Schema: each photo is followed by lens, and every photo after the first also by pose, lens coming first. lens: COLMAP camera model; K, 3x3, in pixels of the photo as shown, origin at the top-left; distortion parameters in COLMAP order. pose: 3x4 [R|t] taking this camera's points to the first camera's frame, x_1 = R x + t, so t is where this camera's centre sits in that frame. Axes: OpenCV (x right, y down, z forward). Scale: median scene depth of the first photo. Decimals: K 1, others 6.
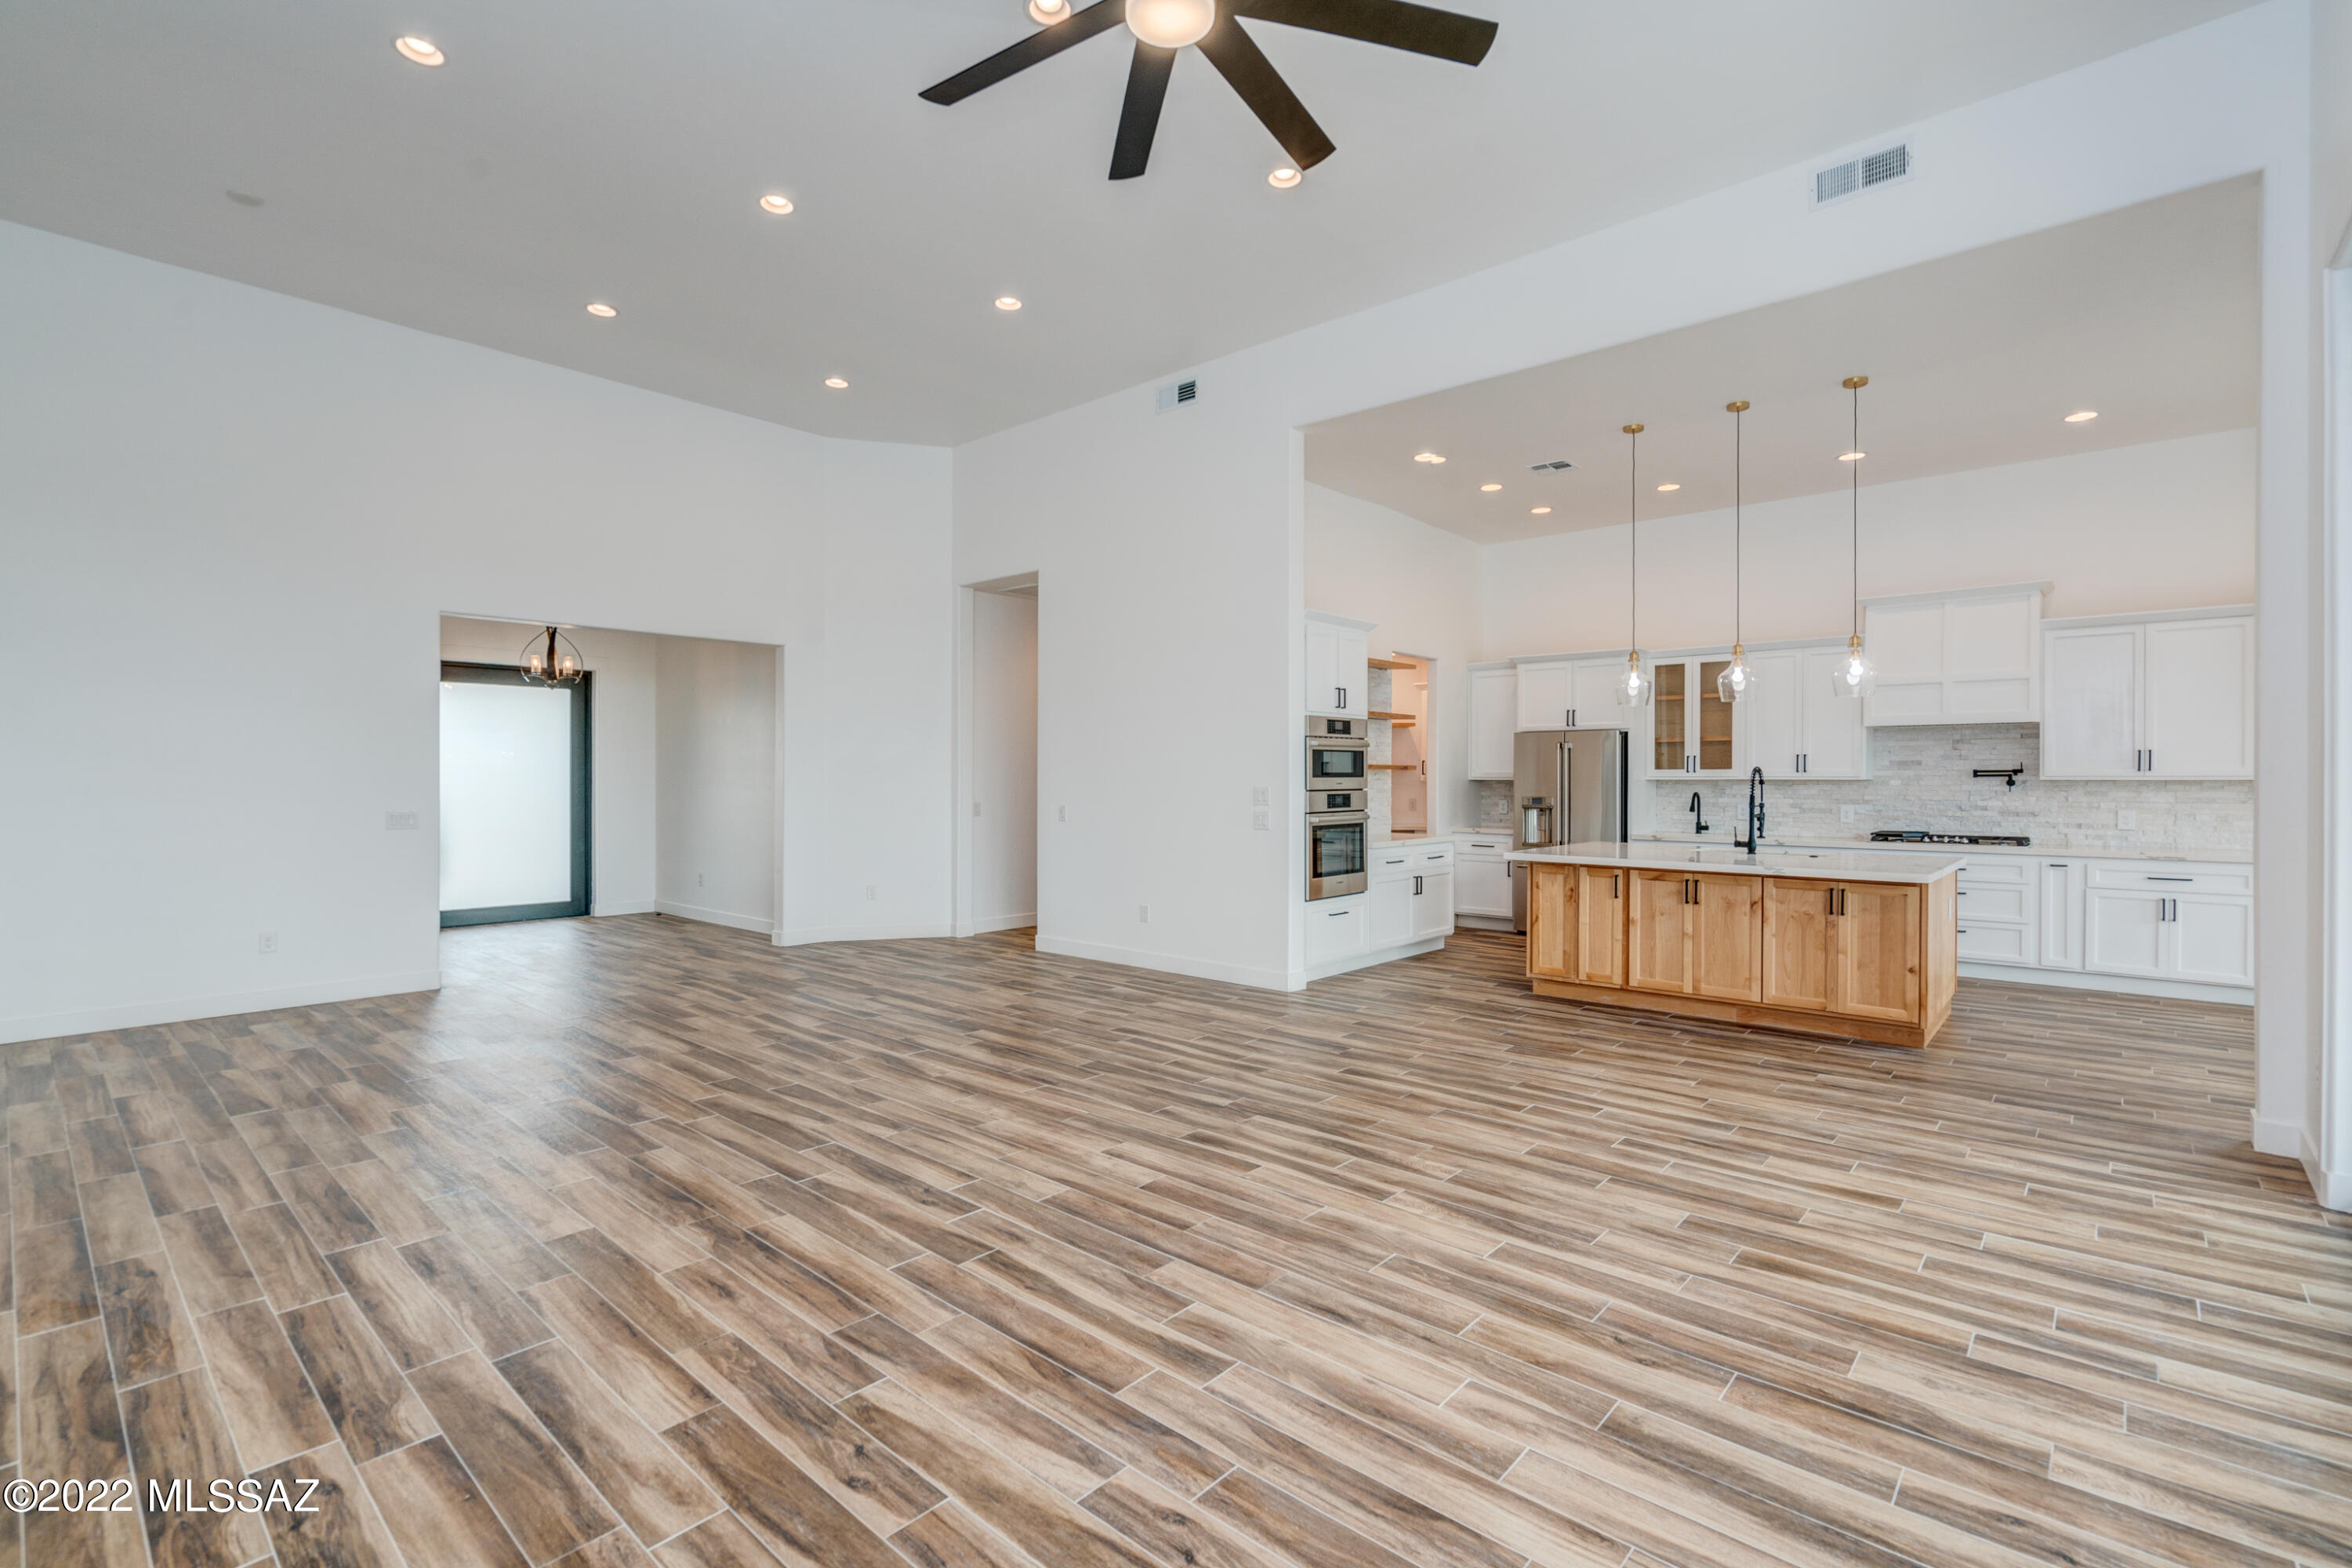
lens RADIAL K [[1064.1, 0, 1176.0], [0, 1064.1, 784.0], [0, 0, 1]] dist [-0.001936, 0.000346]
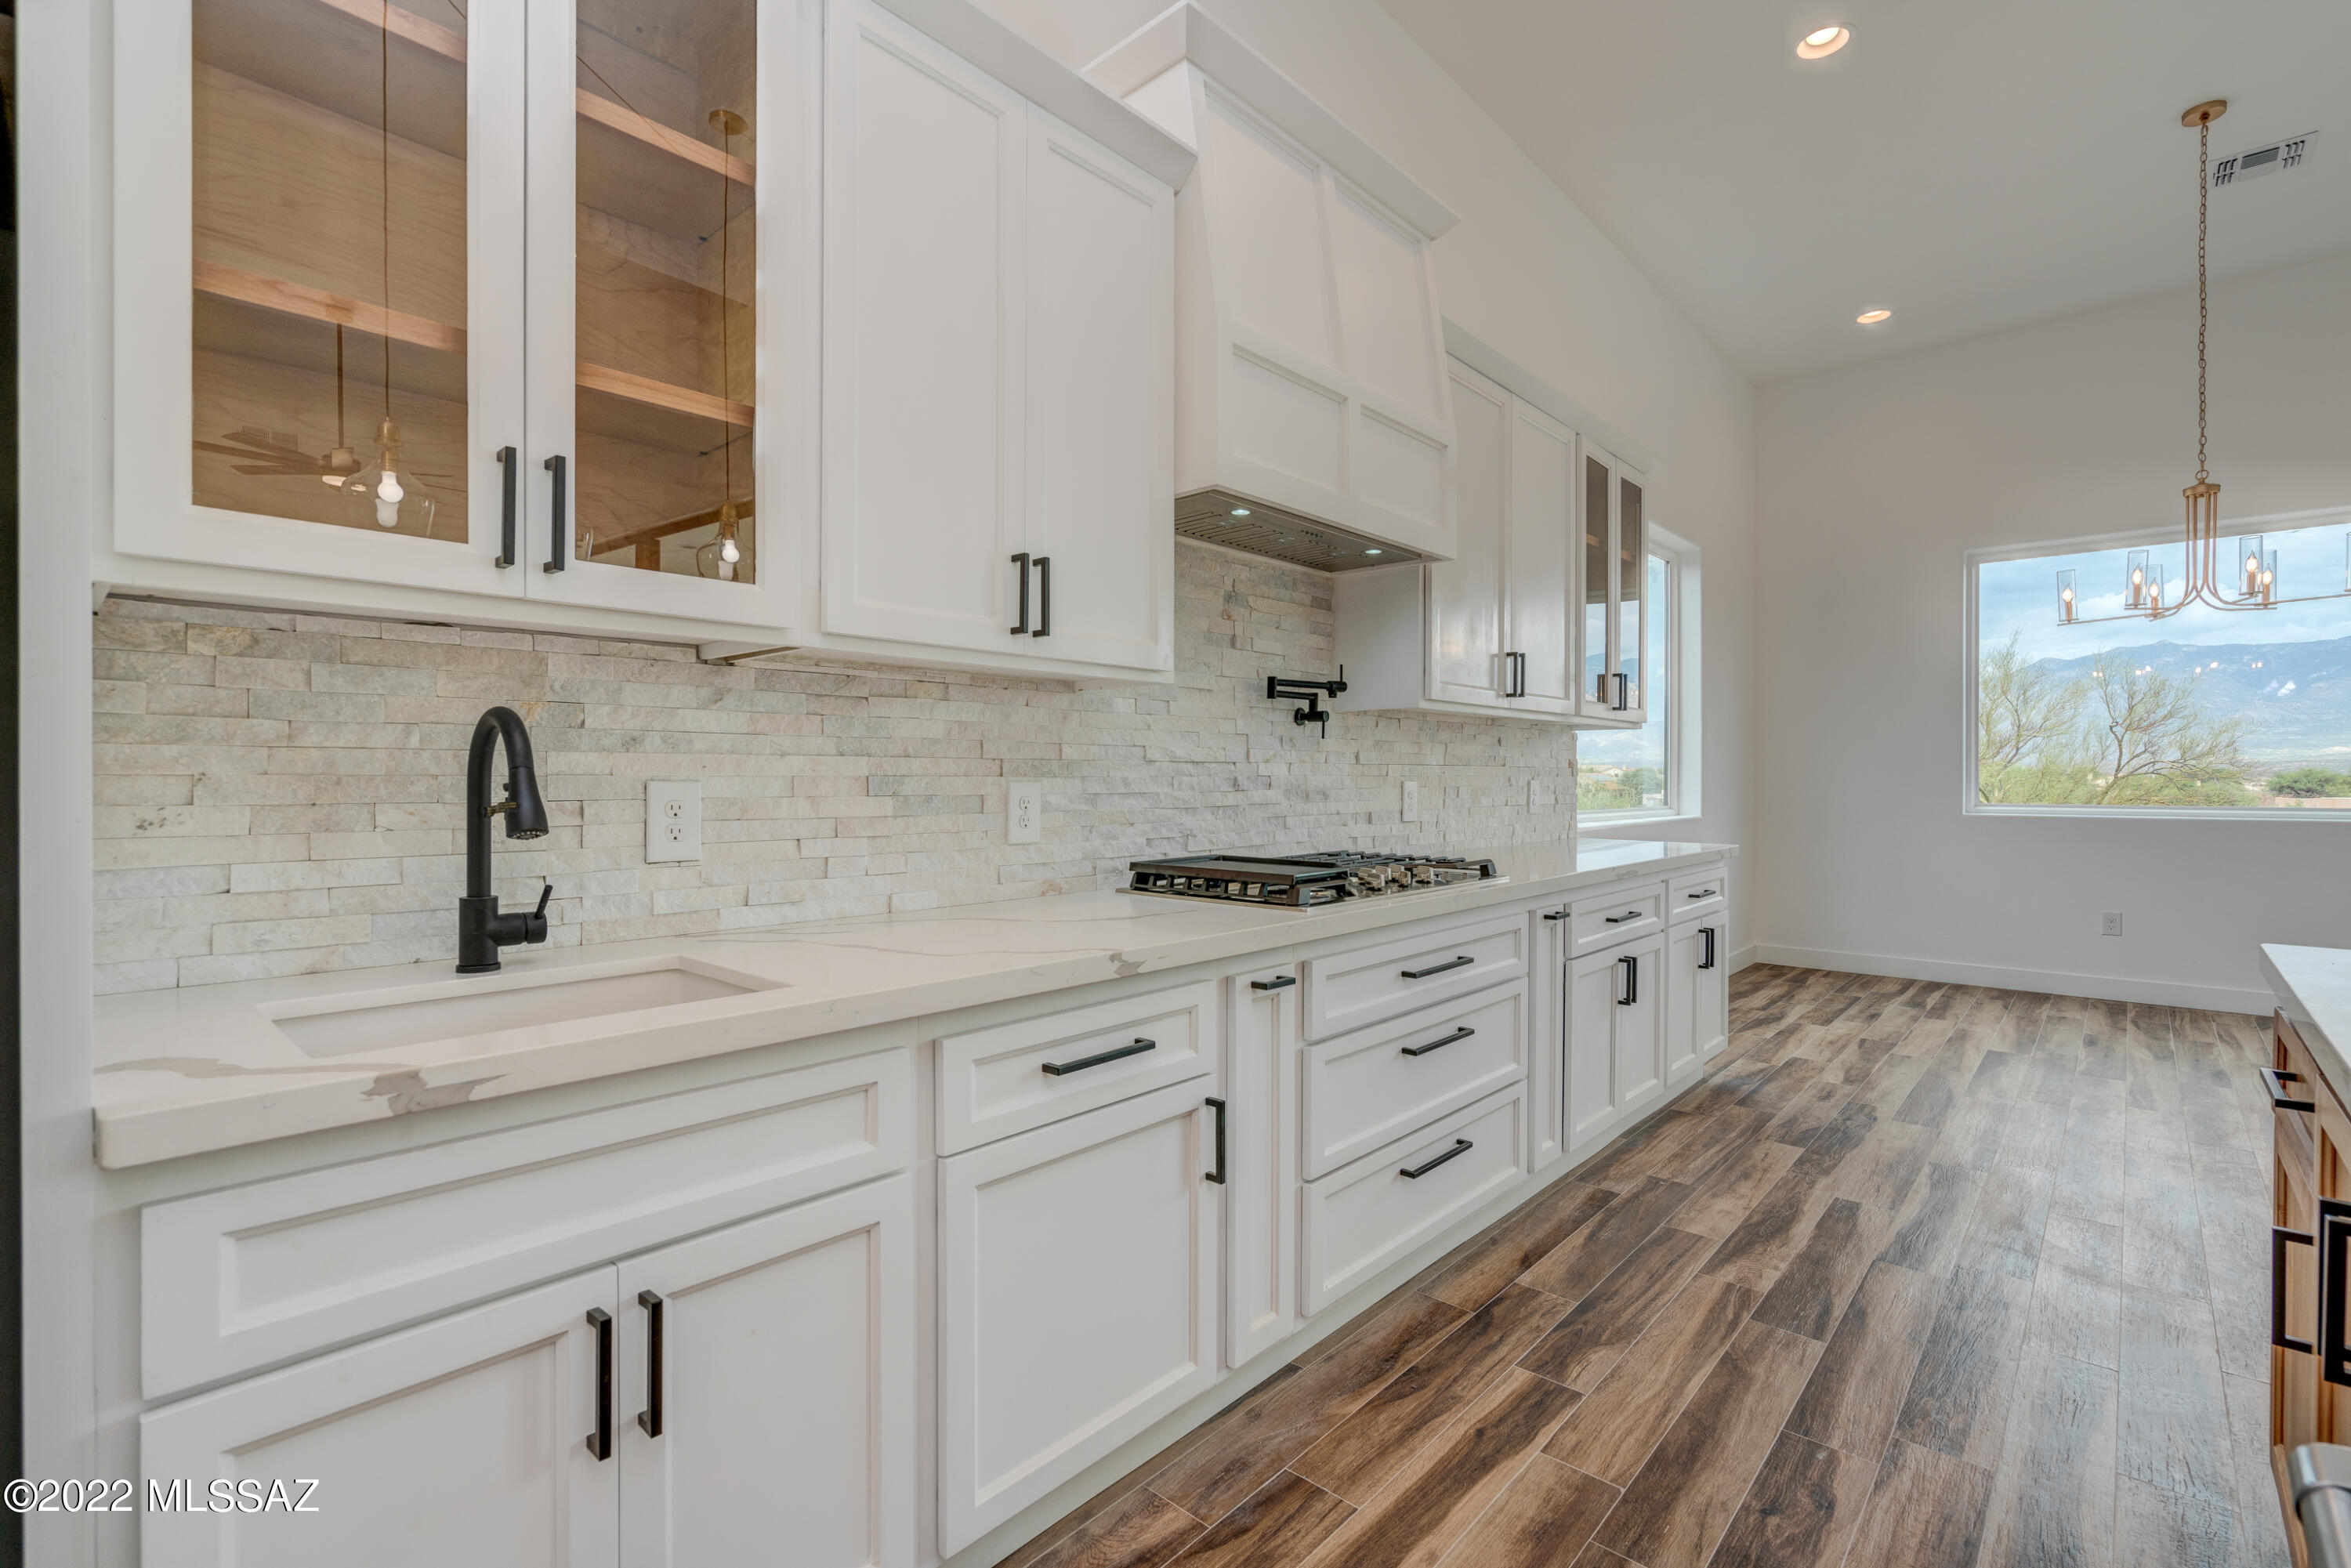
lens RADIAL K [[1044.8, 0, 1168.2], [0, 1044.8, 788.1], [0, 0, 1]] dist [-0.008934, 0.000617]
pose [[0.020032, -0.011412, 0.999734, 0.406029], [0.005571, 0.999921, 0.011302, 0.021561], [-0.999784, 0.005343, 0.020094, 1.078072]]
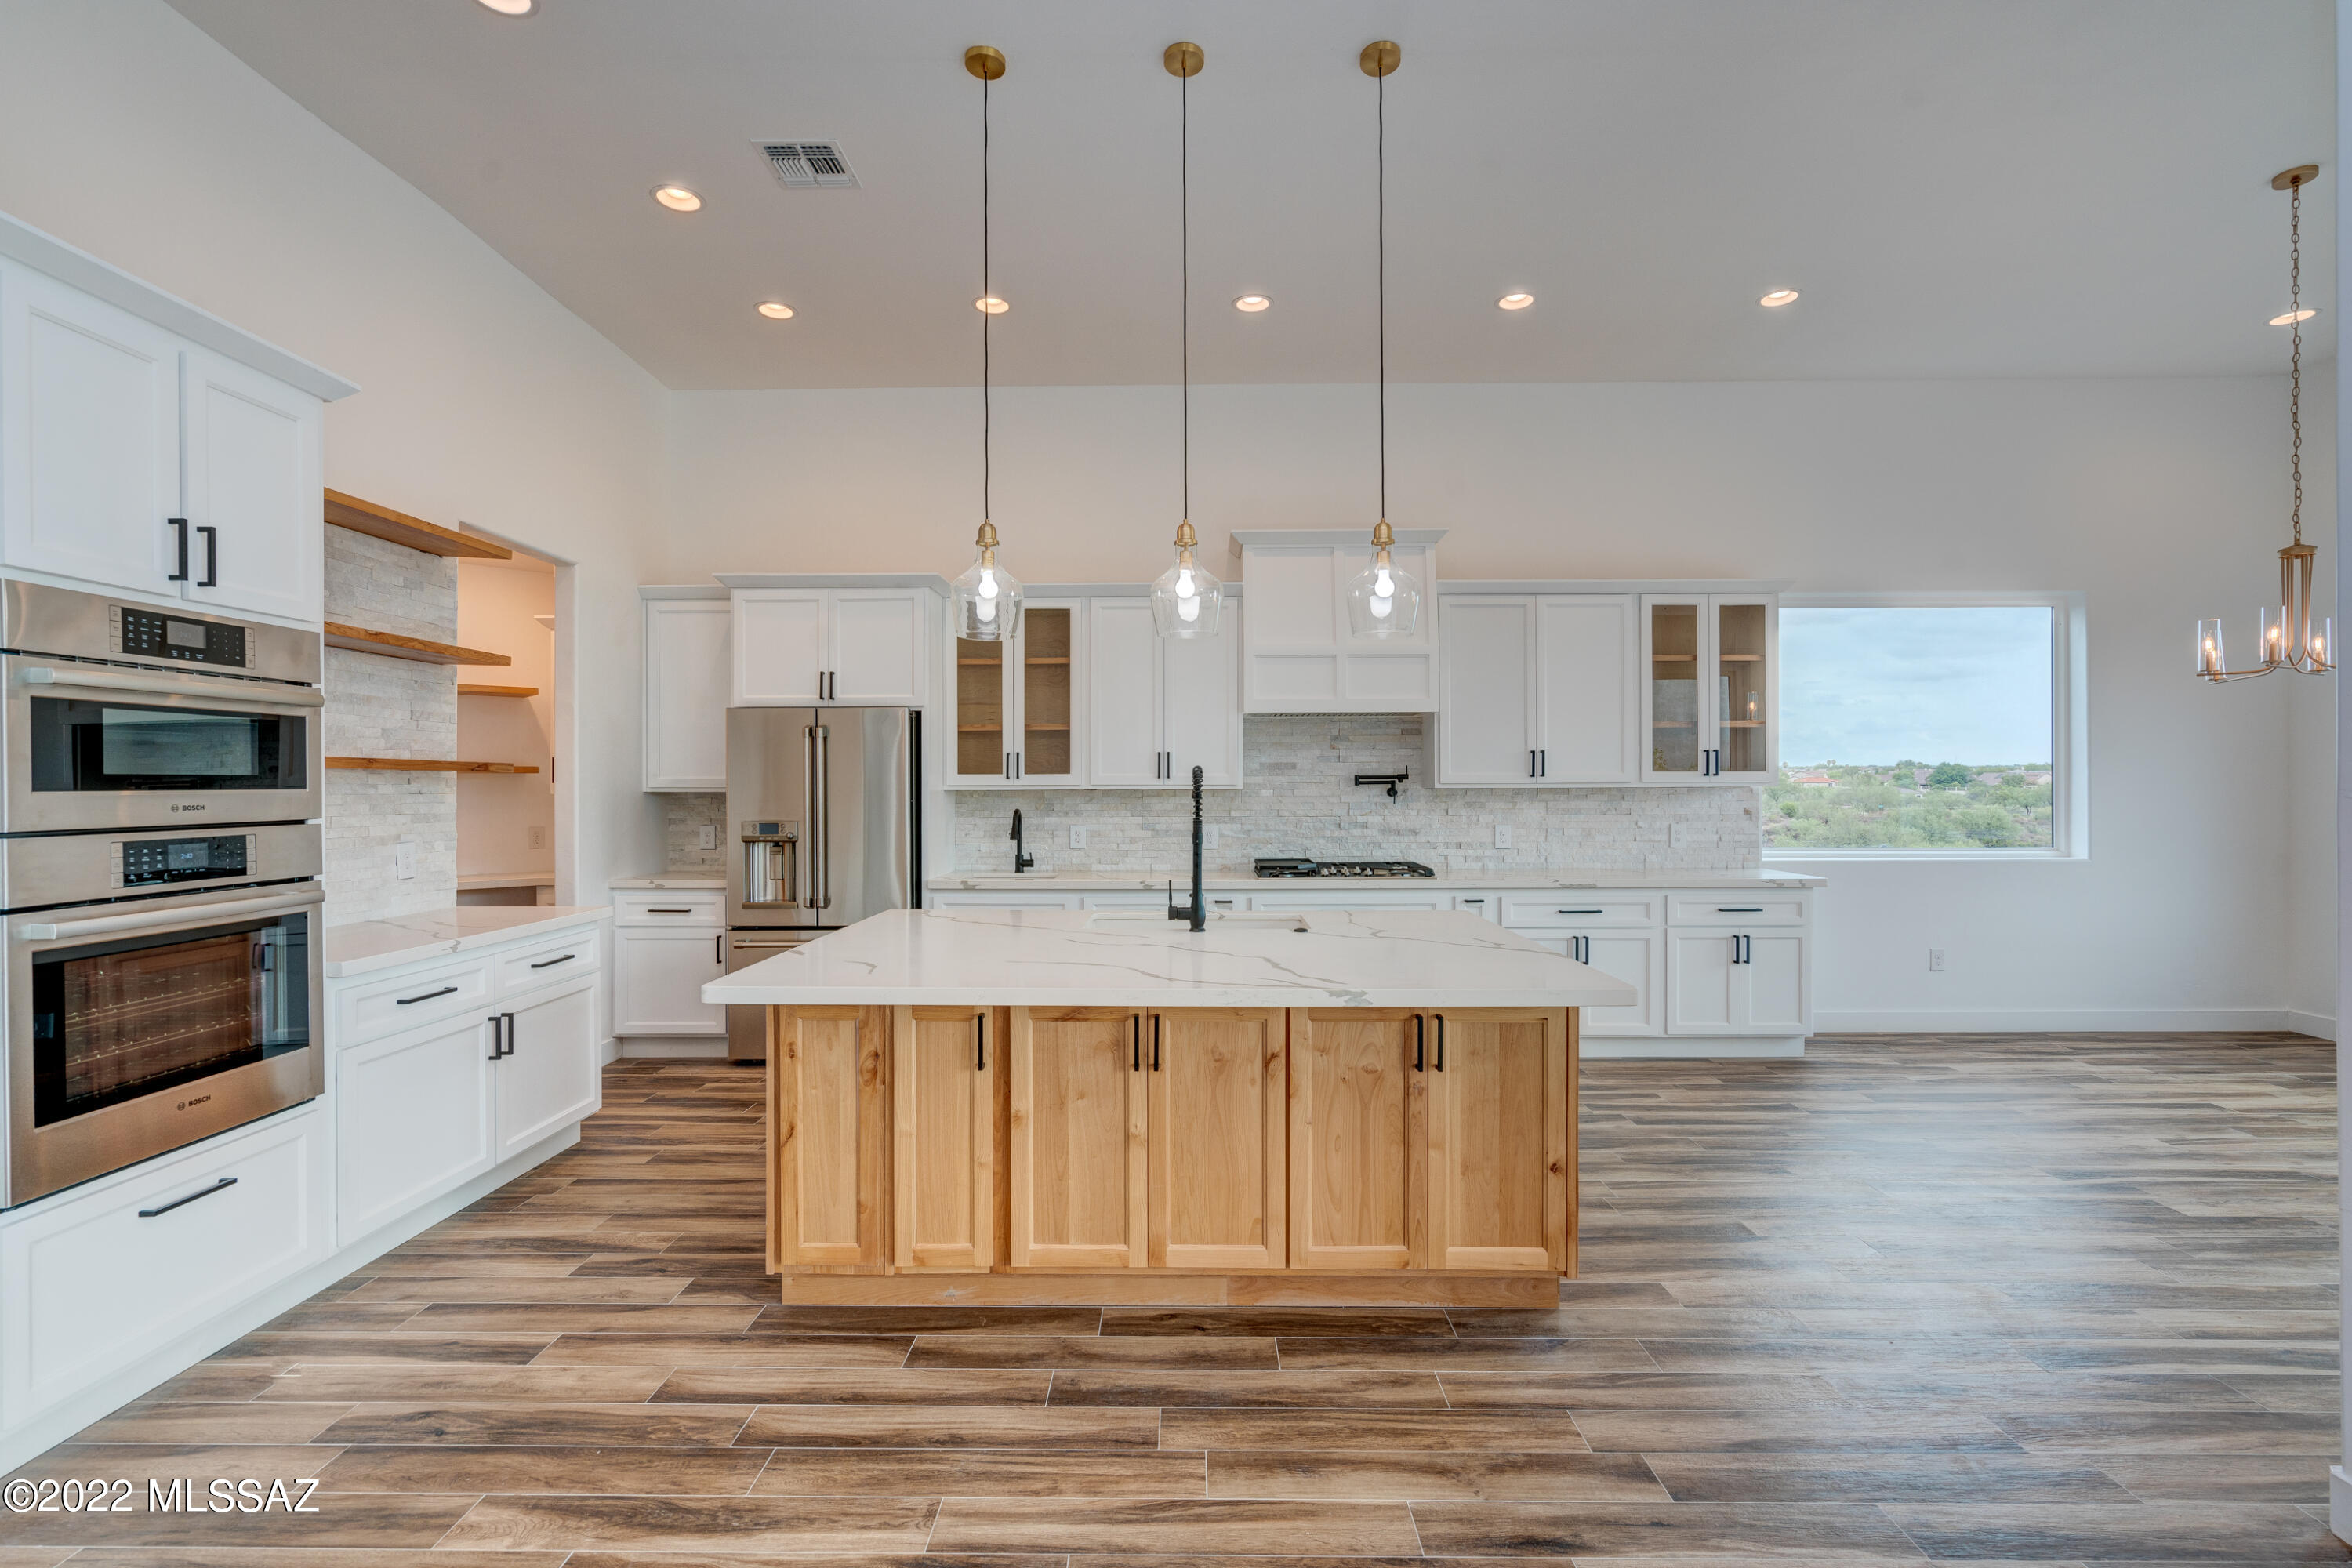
lens RADIAL K [[1053.3, 0, 1181.1], [0, 1053.3, 785.6], [0, 0, 1]] dist [-0.006240, 0.001620]
pose [[0.751944, -0.002728, 0.659221, 0.168352], [0.007778, 0.999959, -0.004733, -0.003536], [-0.659181, 0.008687, 0.751934, 0.541062]]
